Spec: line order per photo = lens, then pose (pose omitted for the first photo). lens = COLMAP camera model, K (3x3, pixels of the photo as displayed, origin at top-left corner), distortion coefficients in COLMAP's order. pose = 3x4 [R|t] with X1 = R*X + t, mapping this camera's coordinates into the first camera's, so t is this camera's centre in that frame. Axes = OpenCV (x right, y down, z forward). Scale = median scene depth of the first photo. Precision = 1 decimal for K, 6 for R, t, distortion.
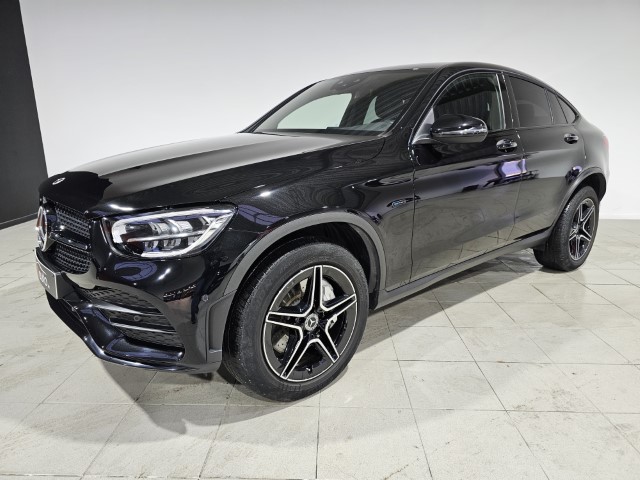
lens RADIAL K [[428.7, 0, 322.4], [0, 428.7, 243.5], [0, 0, 1]] dist [0.033393, -0.016569]
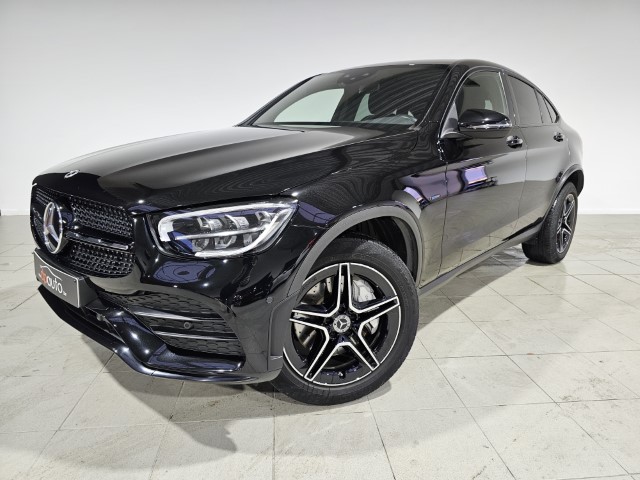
lens RADIAL K [[428.7, 0, 325.4], [0, 428.7, 236.8], [0, 0, 1]] dist [0.033393, -0.016569]
pose [[0.991203, -0.017471, 0.131194, -0.193669], [0.019543, 0.999704, -0.014523, 0.006163], [-0.130901, 0.016959, 0.991250, 0.058241]]
